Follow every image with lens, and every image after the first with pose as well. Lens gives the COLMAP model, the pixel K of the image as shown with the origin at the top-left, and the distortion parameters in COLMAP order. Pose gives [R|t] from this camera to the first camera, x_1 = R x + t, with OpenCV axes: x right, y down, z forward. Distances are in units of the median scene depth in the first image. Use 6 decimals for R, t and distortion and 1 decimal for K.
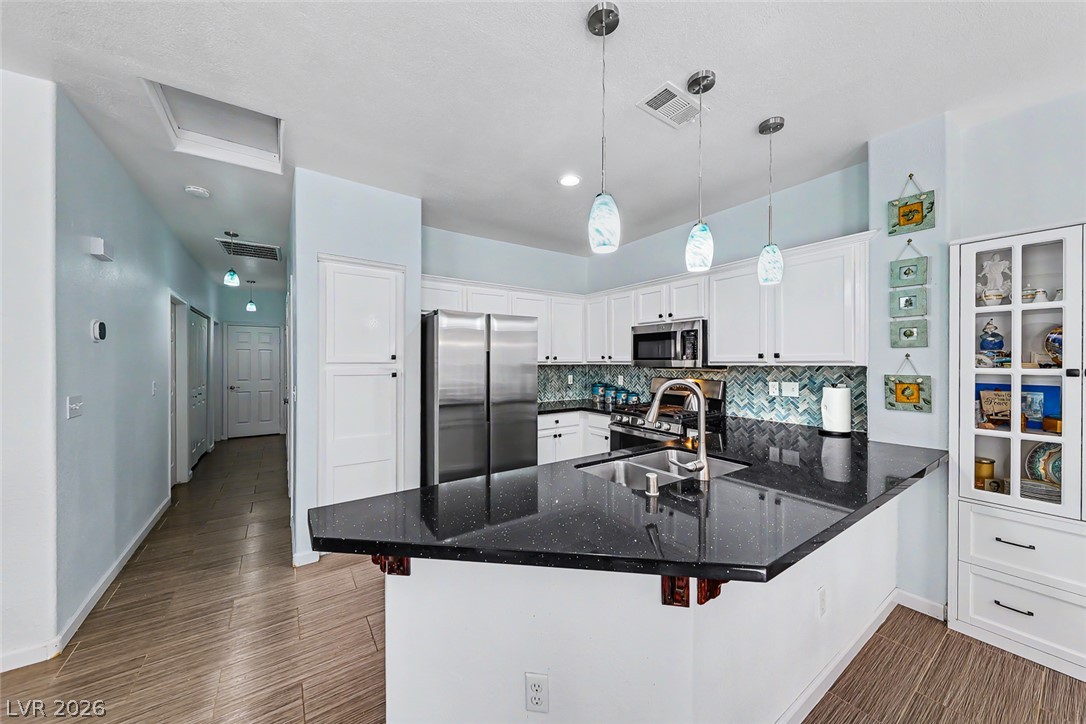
lens RADIAL K [[378.0, 0, 536.8], [0, 378.0, 363.3], [0, 0, 1]] dist [0.007117, -0.004845]
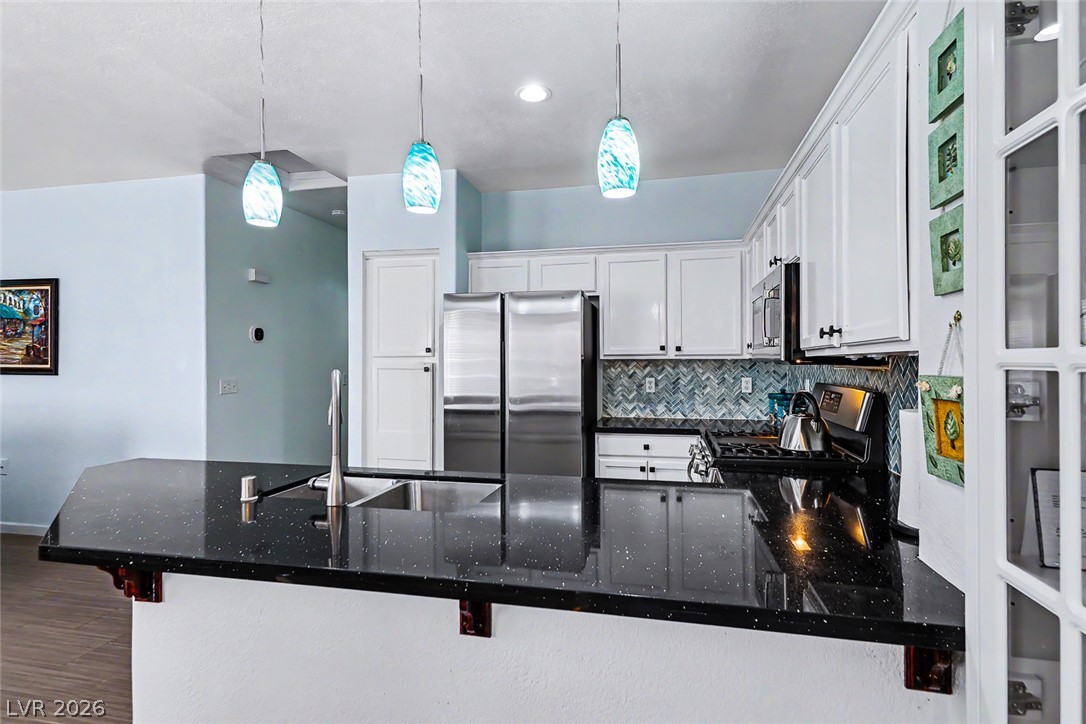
lens RADIAL K [[543.5, 0, 534.9], [0, 543.5, 358.3], [0, 0, 1]] dist [0.023777, 0.001411]
pose [[0.683540, -0.005915, -0.729889, 0.752687], [-0.000961, 0.999959, -0.009003, 0.014919], [0.729912, 0.006855, 0.683507, 0.283881]]
